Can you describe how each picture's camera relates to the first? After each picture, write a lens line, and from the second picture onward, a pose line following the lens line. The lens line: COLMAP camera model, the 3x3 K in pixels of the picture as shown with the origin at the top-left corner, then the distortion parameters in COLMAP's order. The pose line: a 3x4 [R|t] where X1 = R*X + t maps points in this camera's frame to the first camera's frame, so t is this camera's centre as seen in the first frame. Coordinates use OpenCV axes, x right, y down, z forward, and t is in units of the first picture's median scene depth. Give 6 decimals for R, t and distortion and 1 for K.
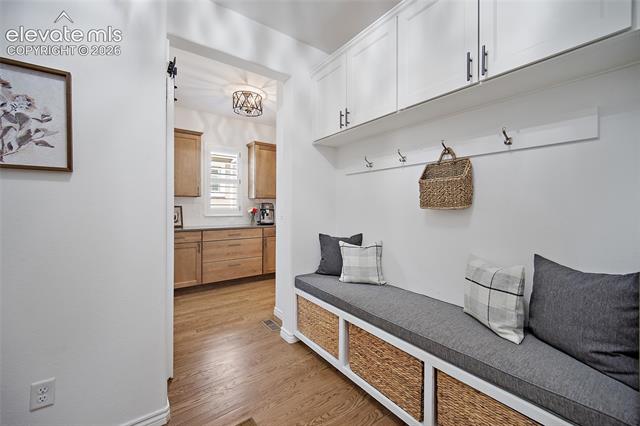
lens RADIAL K [[253.6, 0, 321.4], [0, 253.6, 207.9], [0, 0, 1]] dist [-0.005042, 0.000491]
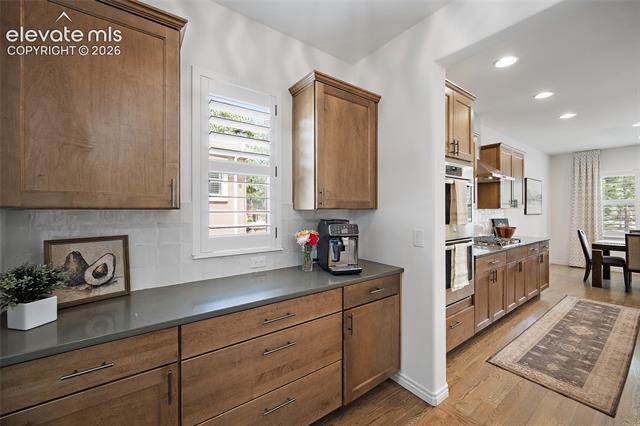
lens RADIAL K [[253.6, 0, 321.2], [0, 253.6, 210.7], [0, 0, 1]] dist [-0.005042, 0.000491]
pose [[0.999991, -0.002634, 0.003460, -0.539039], [0.002640, 0.999995, -0.001916, -0.076613], [-0.003455, 0.001925, 0.999992, 1.238705]]
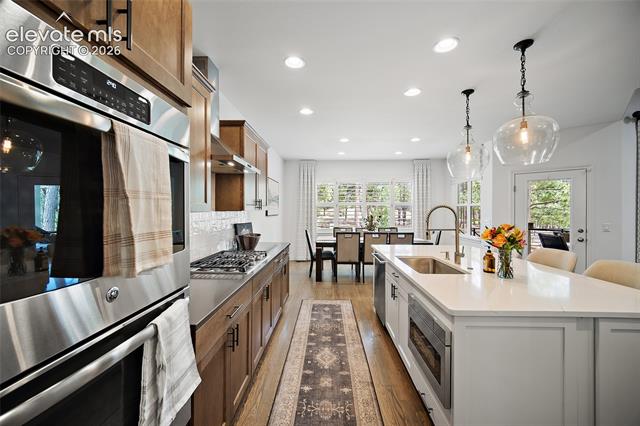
lens RADIAL K [[253.6, 0, 319.4], [0, 253.6, 208.2], [0, 0, 1]] dist [-0.005042, 0.000491]
pose [[0.614284, 0.002858, 0.789080, -0.050657], [0.002089, 0.999984, -0.005248, -0.100064], [-0.789082, 0.004872, 0.614268, 1.924384]]
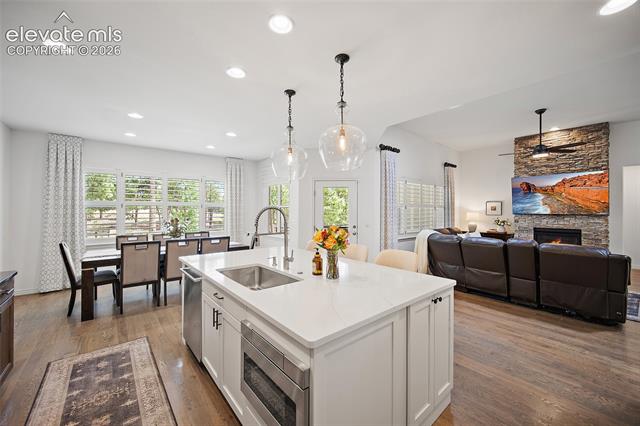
lens RADIAL K [[253.6, 0, 320.9], [0, 253.6, 209.4], [0, 0, 1]] dist [-0.005042, 0.000491]
pose [[-0.074832, 0.003815, 0.997189, 0.158032], [0.002455, 0.999990, -0.003642, -0.102019], [-0.997193, 0.002175, -0.074840, 2.068960]]
